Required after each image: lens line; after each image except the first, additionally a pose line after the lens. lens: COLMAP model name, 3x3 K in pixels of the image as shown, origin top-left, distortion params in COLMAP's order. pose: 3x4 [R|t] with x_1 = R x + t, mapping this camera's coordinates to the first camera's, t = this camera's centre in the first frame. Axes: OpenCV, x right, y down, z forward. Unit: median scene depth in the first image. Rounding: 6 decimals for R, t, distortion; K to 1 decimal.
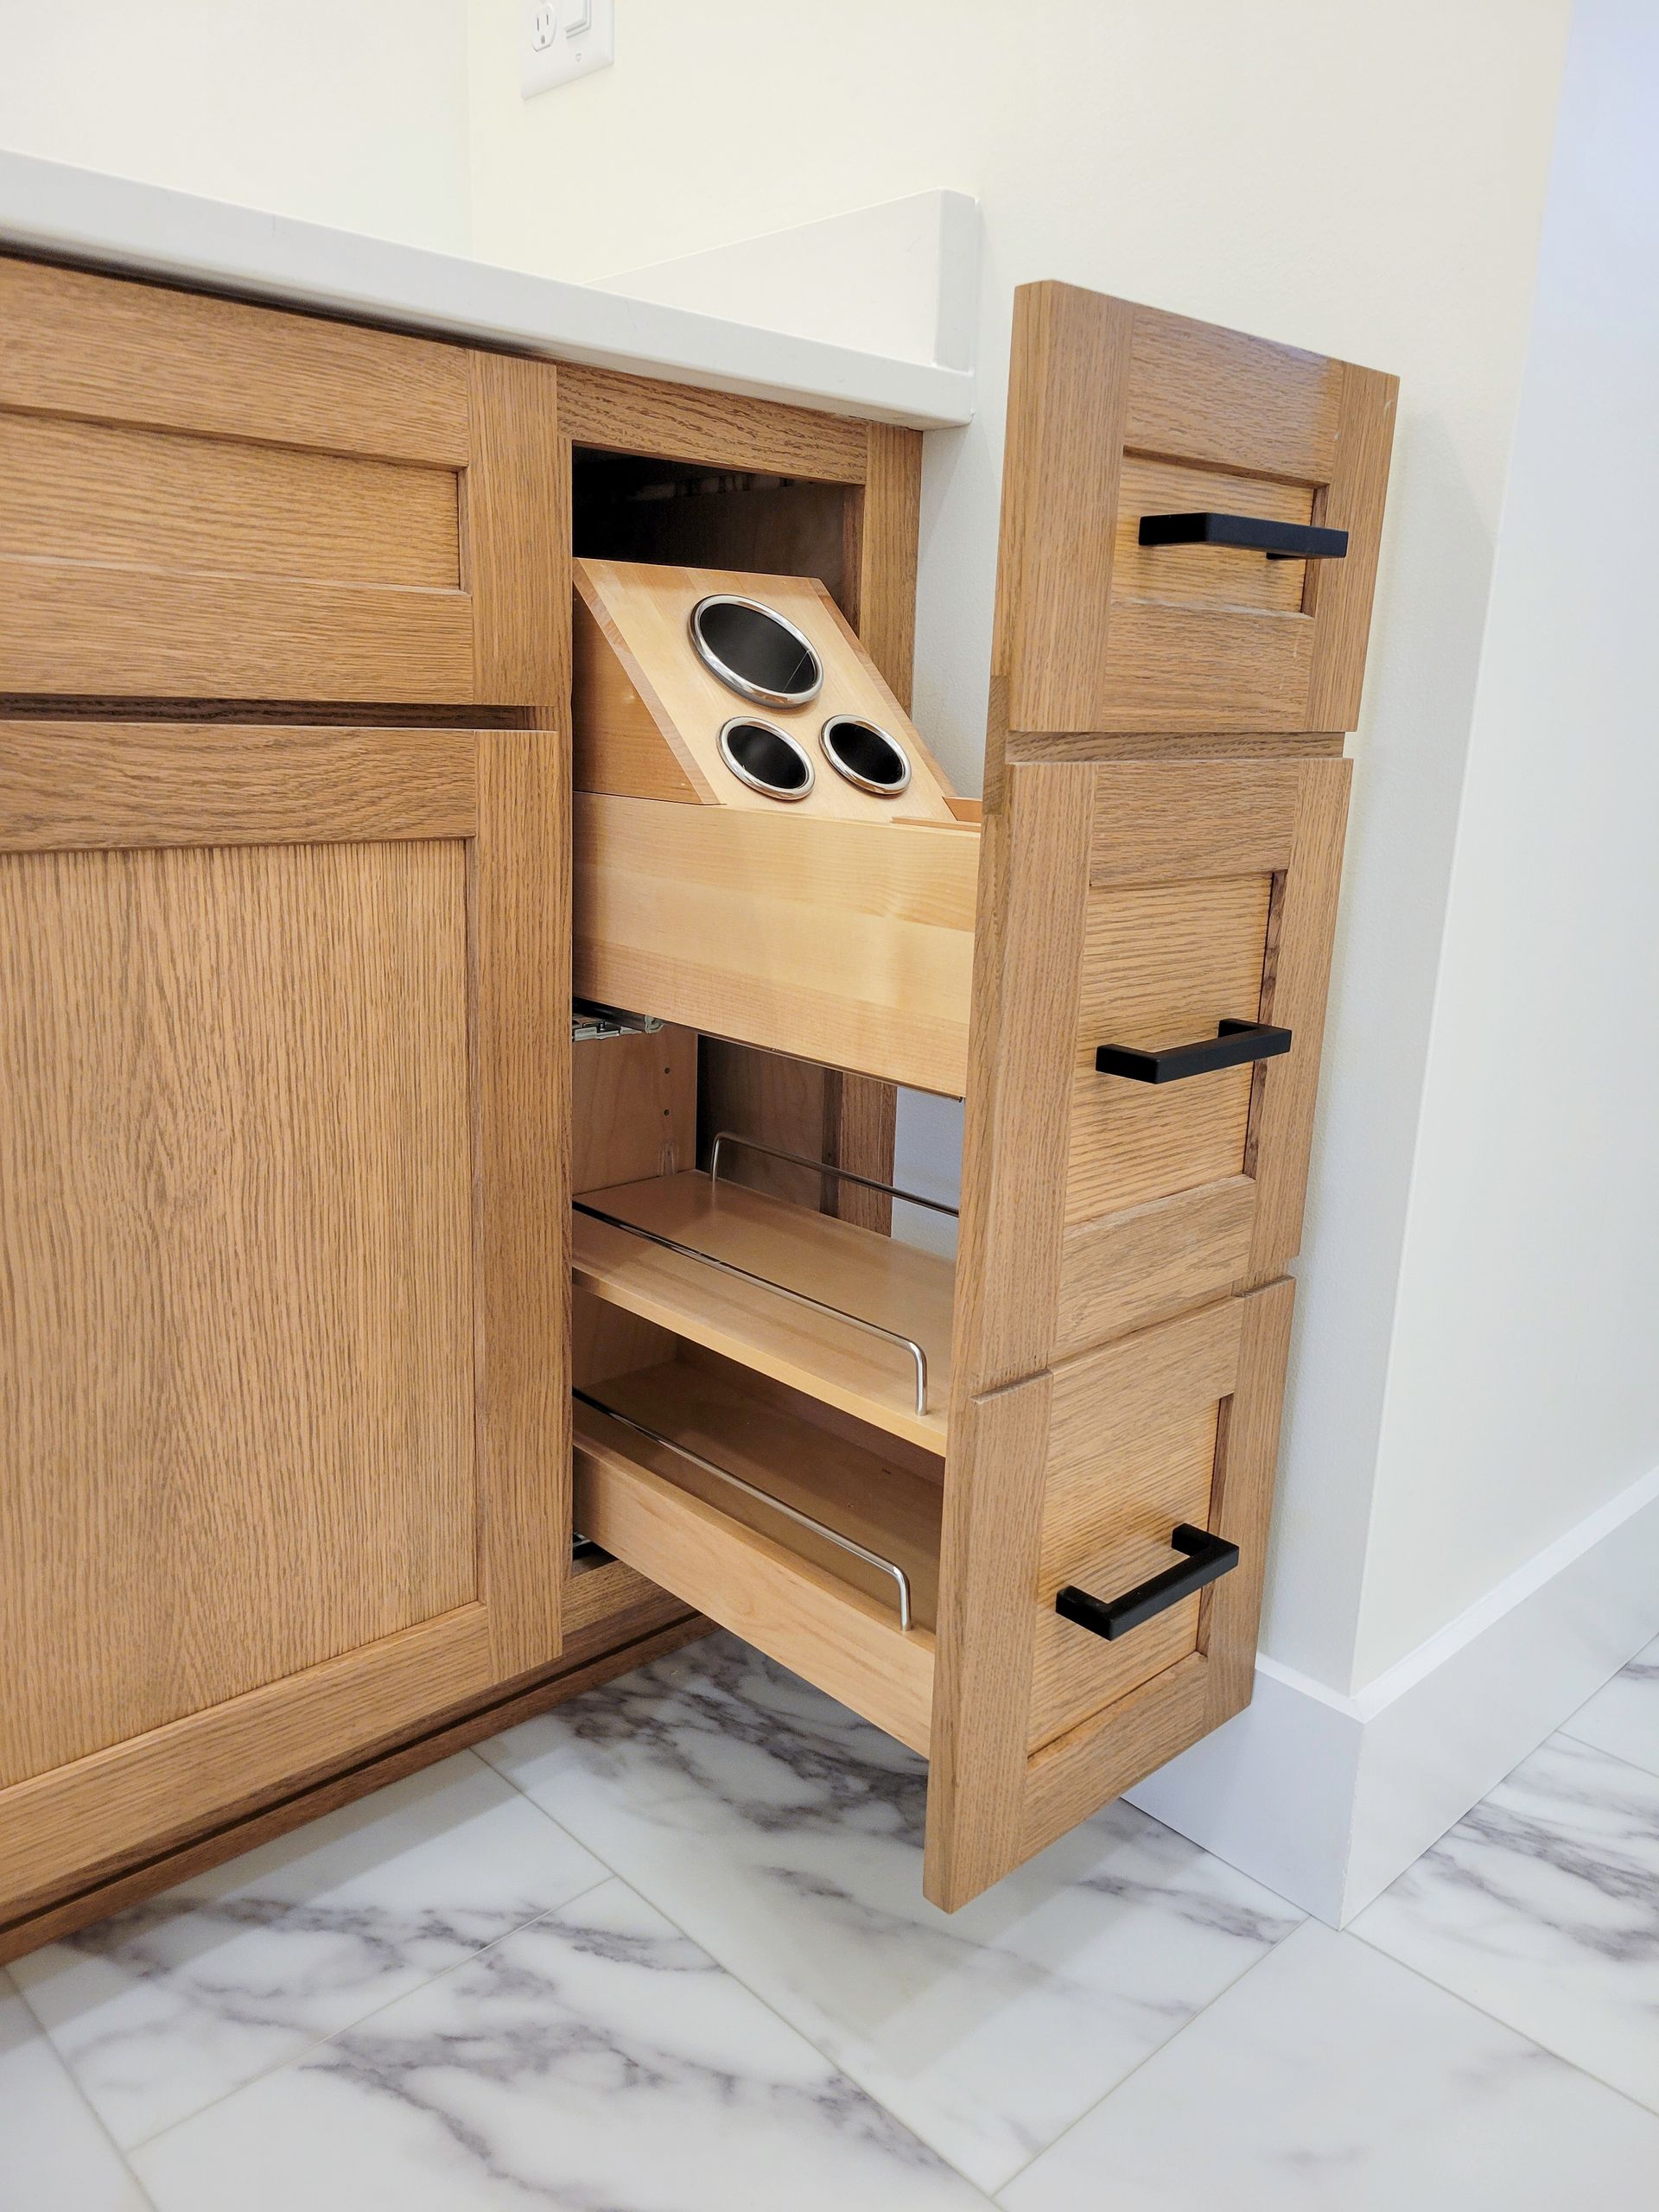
lens RADIAL K [[1666.8, 0, 811.3], [0, 1666.8, 1114.9], [0, 0, 1]] dist [0.046645, -0.028052]
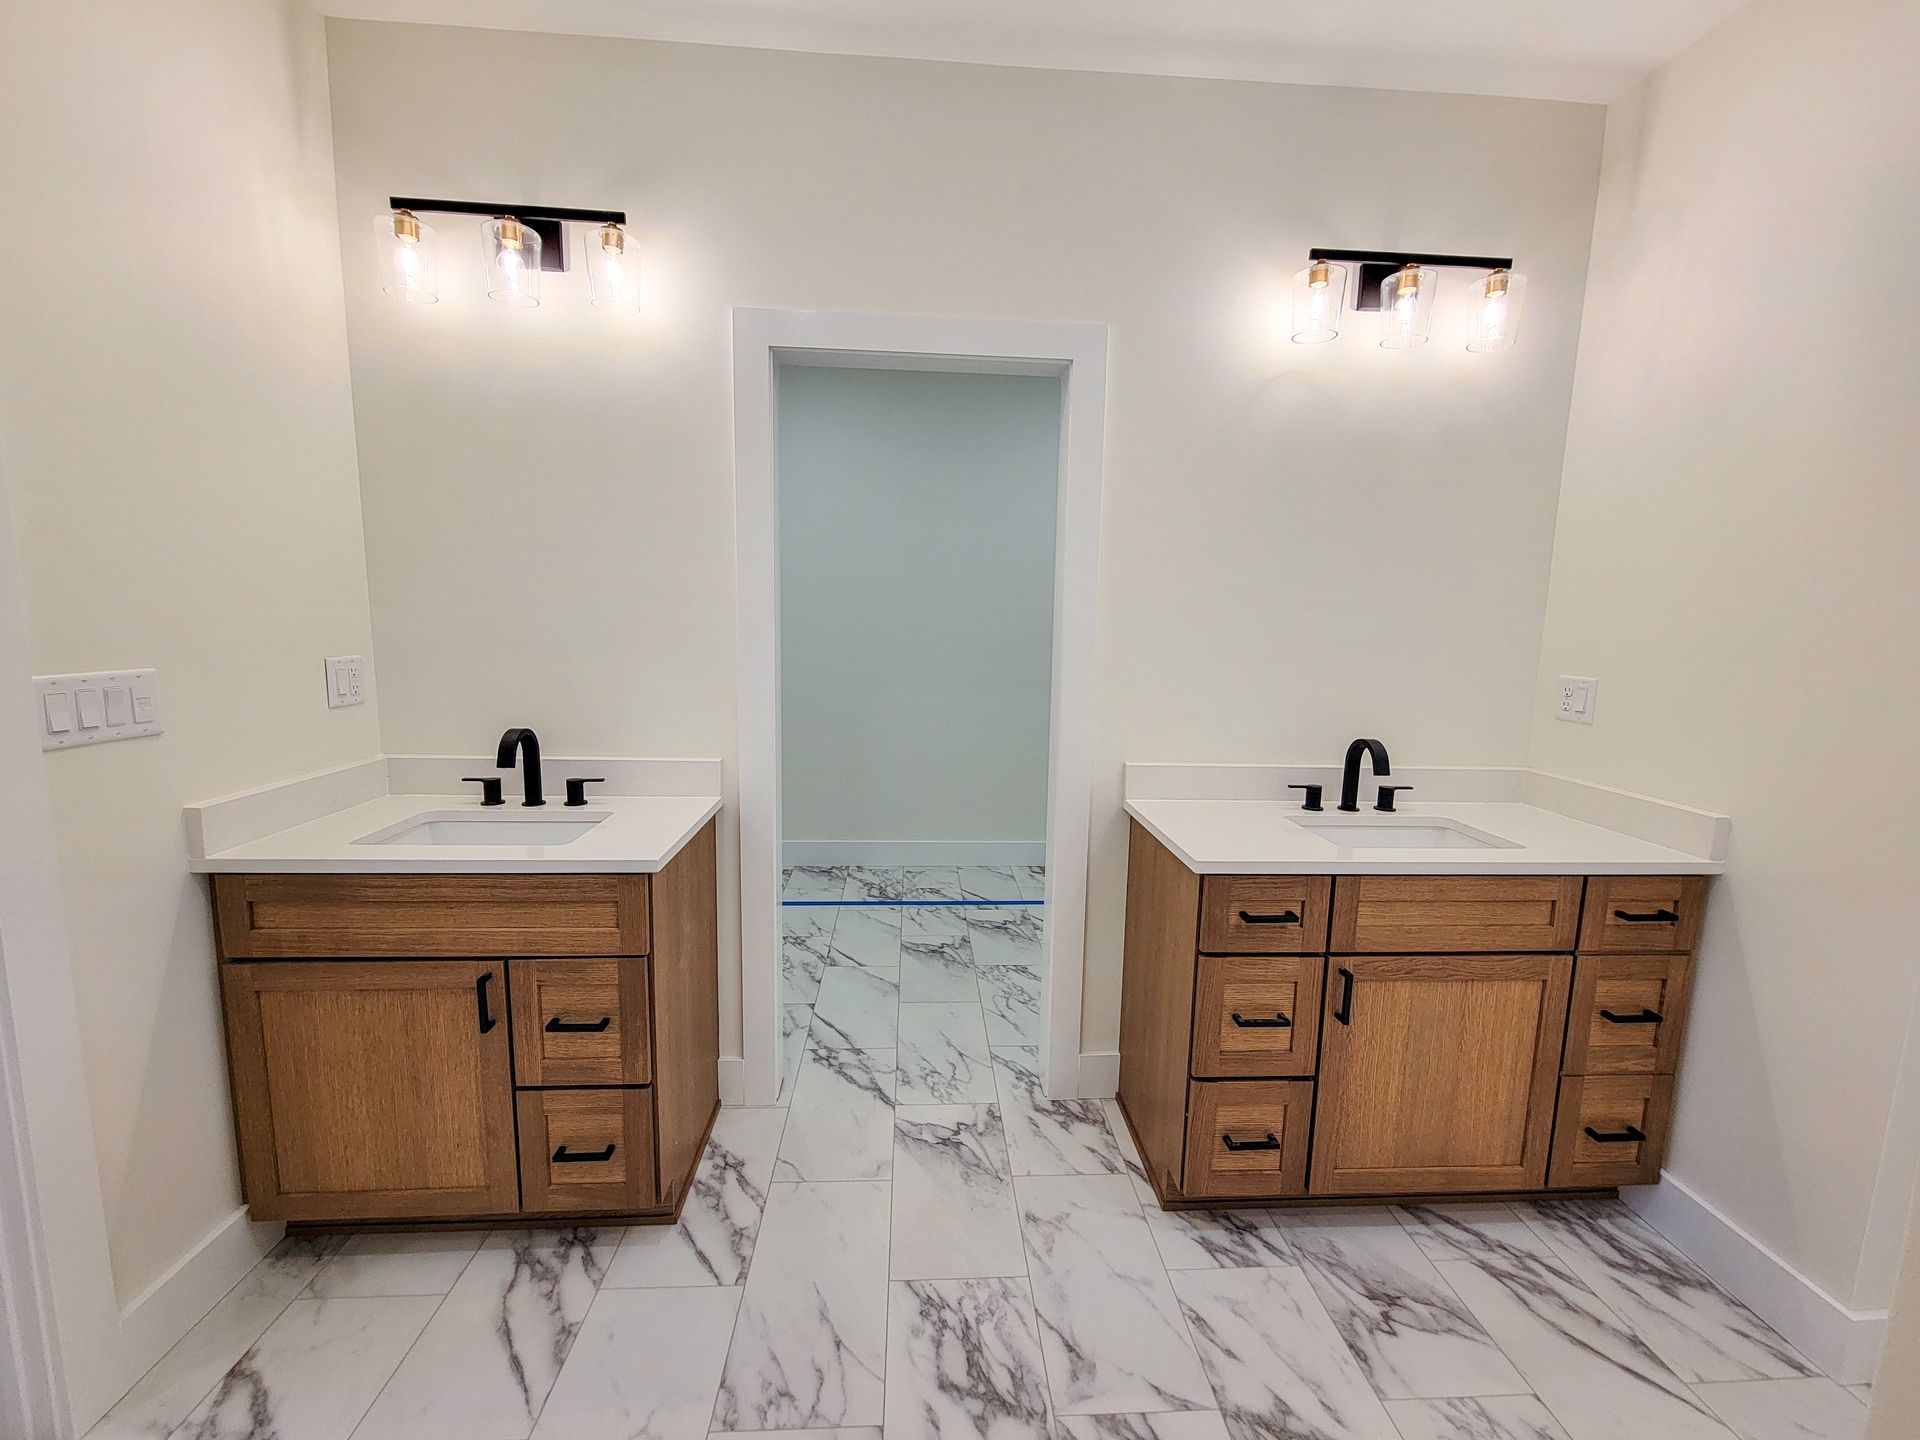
lens RADIAL K [[787.8, 0, 954.7], [0, 787.8, 713.8], [0, 0, 1]] dist [-0.000341, -0.002173]
pose [[0.764418, 0.066412, -0.641292, -0.109561], [-0.152132, 0.985172, -0.079317, -0.417638], [0.626515, 0.158193, 0.763187, -1.450470]]
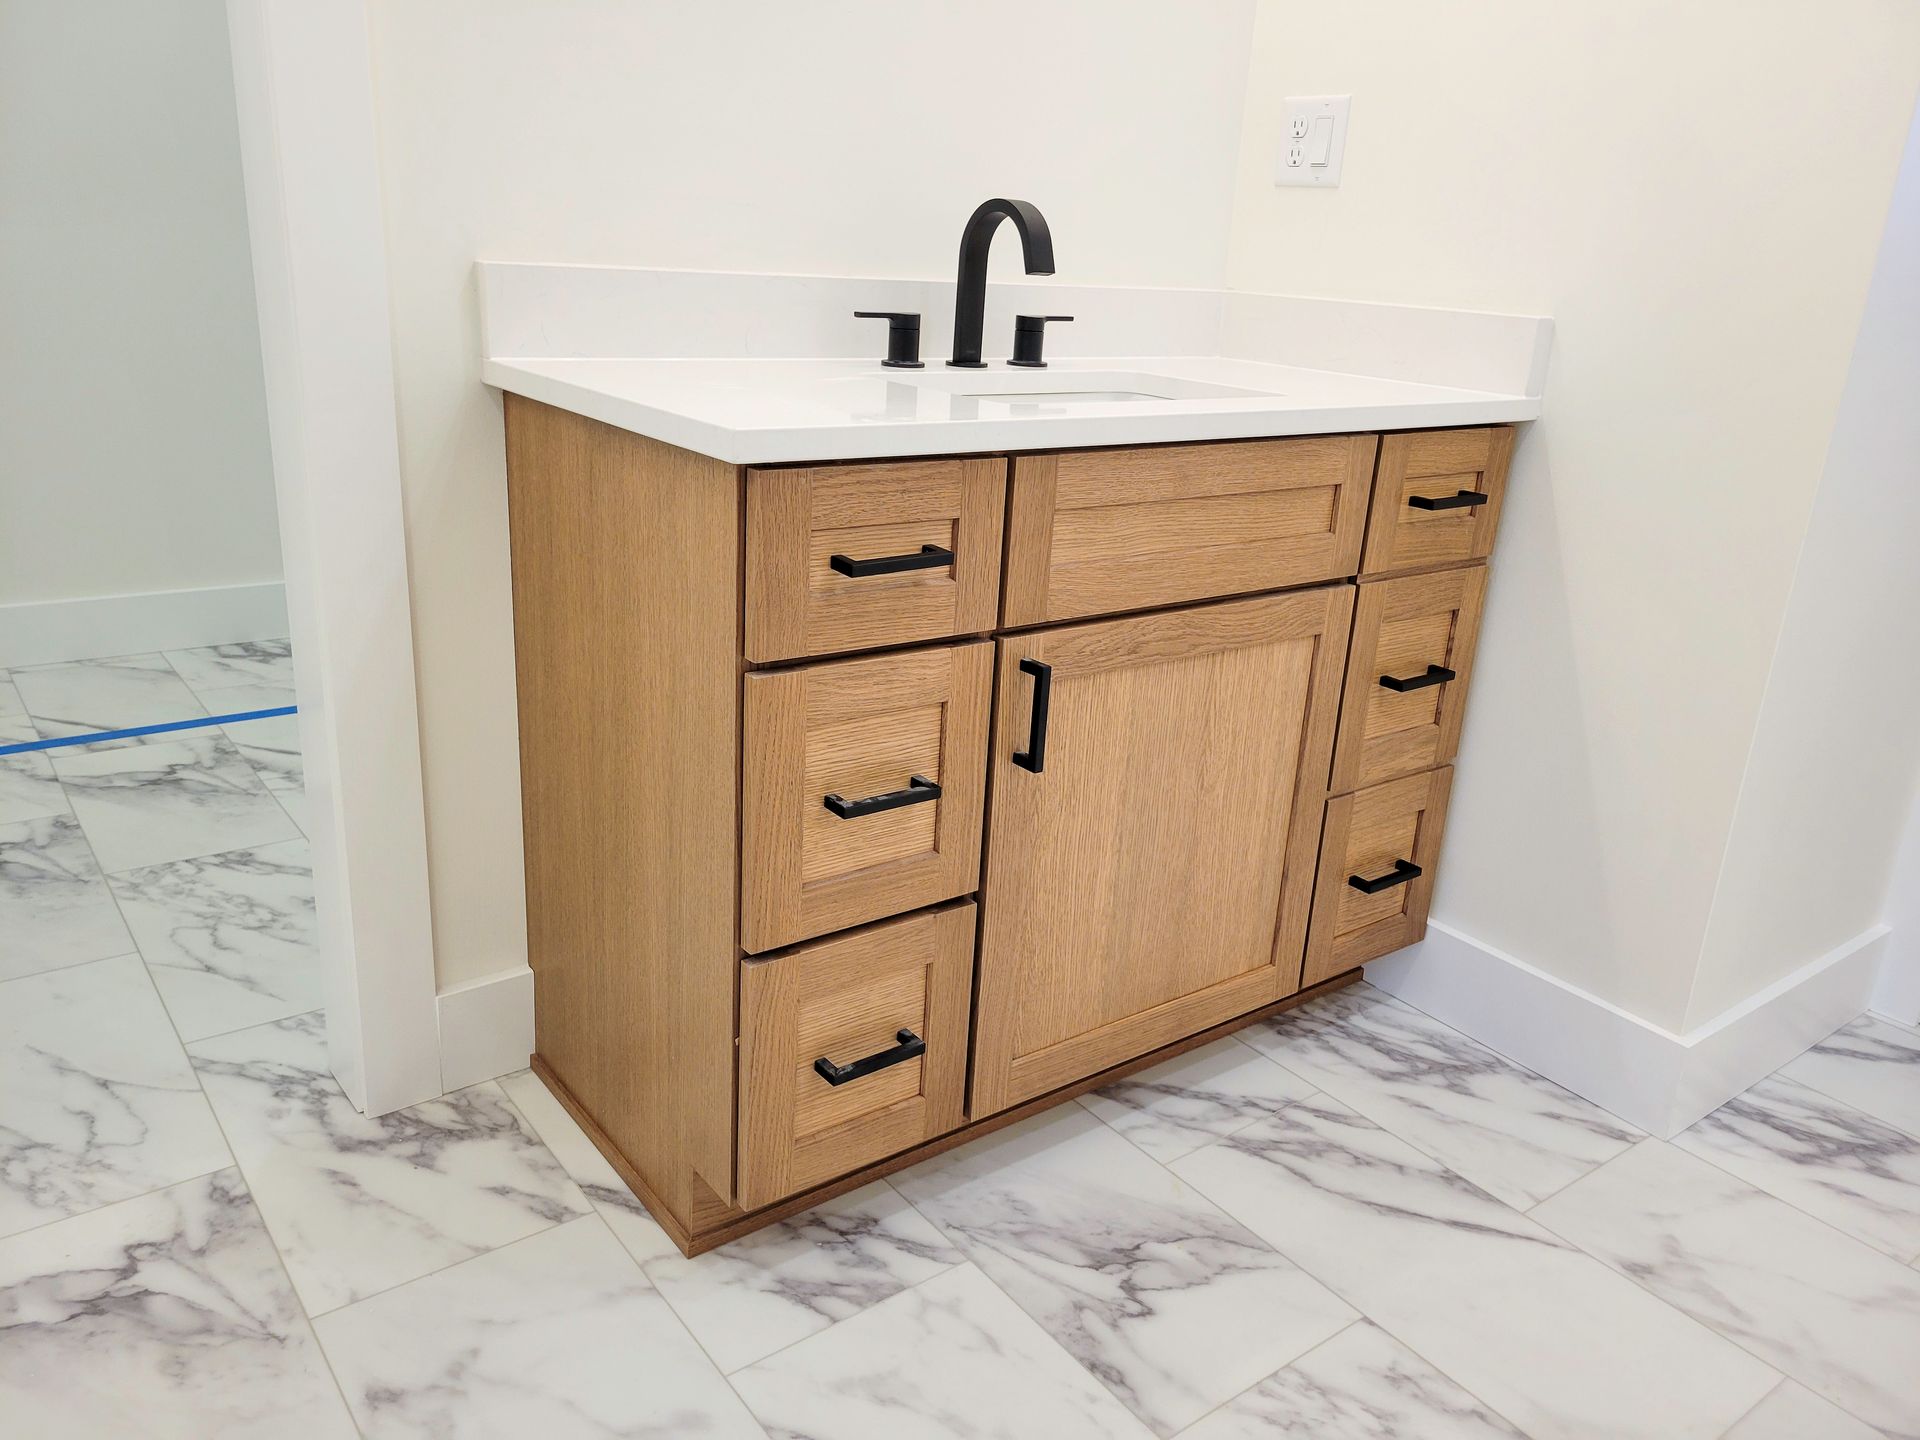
lens RADIAL K [[1446.8, 0, 972.4], [0, 1446.8, 712.1], [0, 0, 1]] dist [0.046645, -0.028052]
pose [[0.994756, 0.057175, -0.084805, -0.475683], [-0.050701, 0.995771, 0.076617, -0.177986], [0.088826, -0.071915, 0.993448, -0.972042]]
